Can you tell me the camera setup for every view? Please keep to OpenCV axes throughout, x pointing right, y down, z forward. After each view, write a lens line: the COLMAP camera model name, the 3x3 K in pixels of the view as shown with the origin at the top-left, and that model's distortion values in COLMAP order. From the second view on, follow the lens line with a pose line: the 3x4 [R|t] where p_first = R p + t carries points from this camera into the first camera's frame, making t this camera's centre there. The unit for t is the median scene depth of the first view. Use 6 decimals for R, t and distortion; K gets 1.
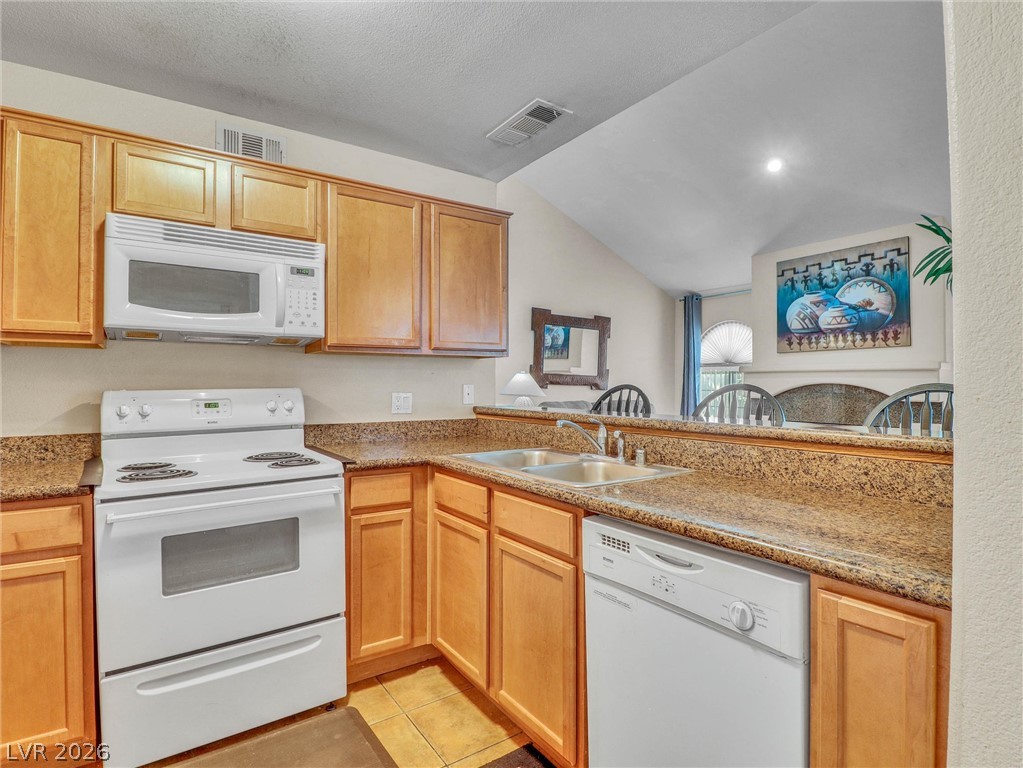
lens RADIAL K [[550.5, 0, 489.8], [0, 550.5, 374.9], [0, 0, 1]] dist [-0.003311, -0.010989]
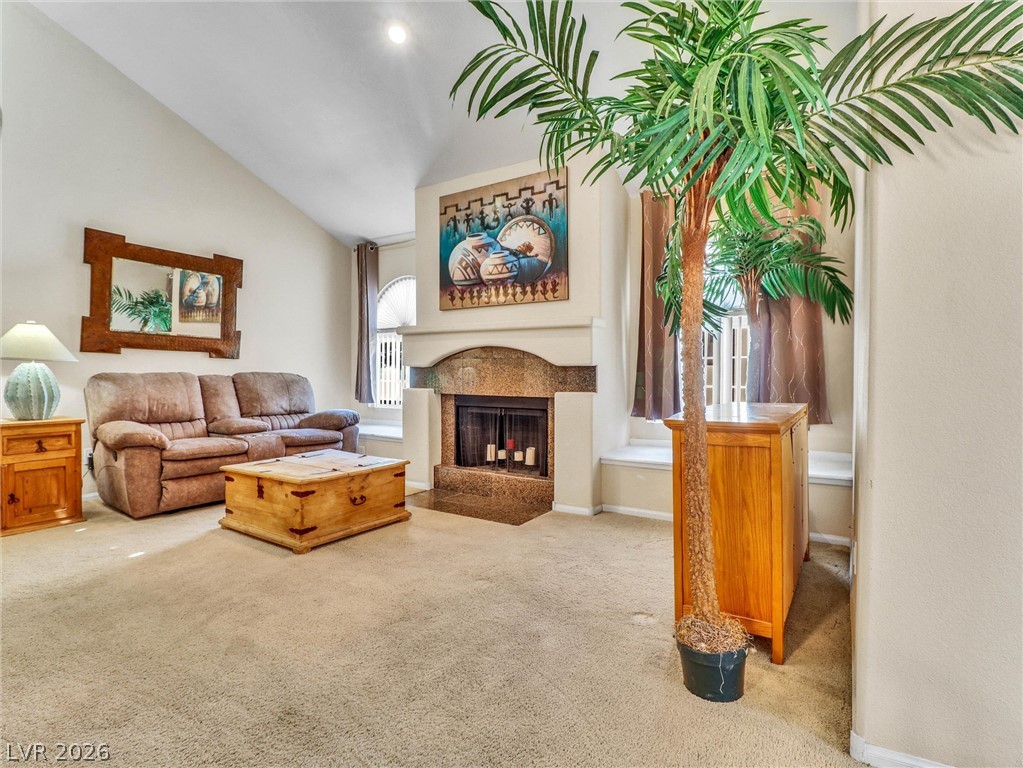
lens RADIAL K [[550.5, 0, 488.6], [0, 550.5, 365.1], [0, 0, 1]] dist [-0.003311, -0.010989]
pose [[0.920131, -0.000173, 0.391612, 0.296322], [-0.004566, 0.999927, 0.011172, 0.033281], [-0.391585, -0.012068, 0.920063, 0.249641]]
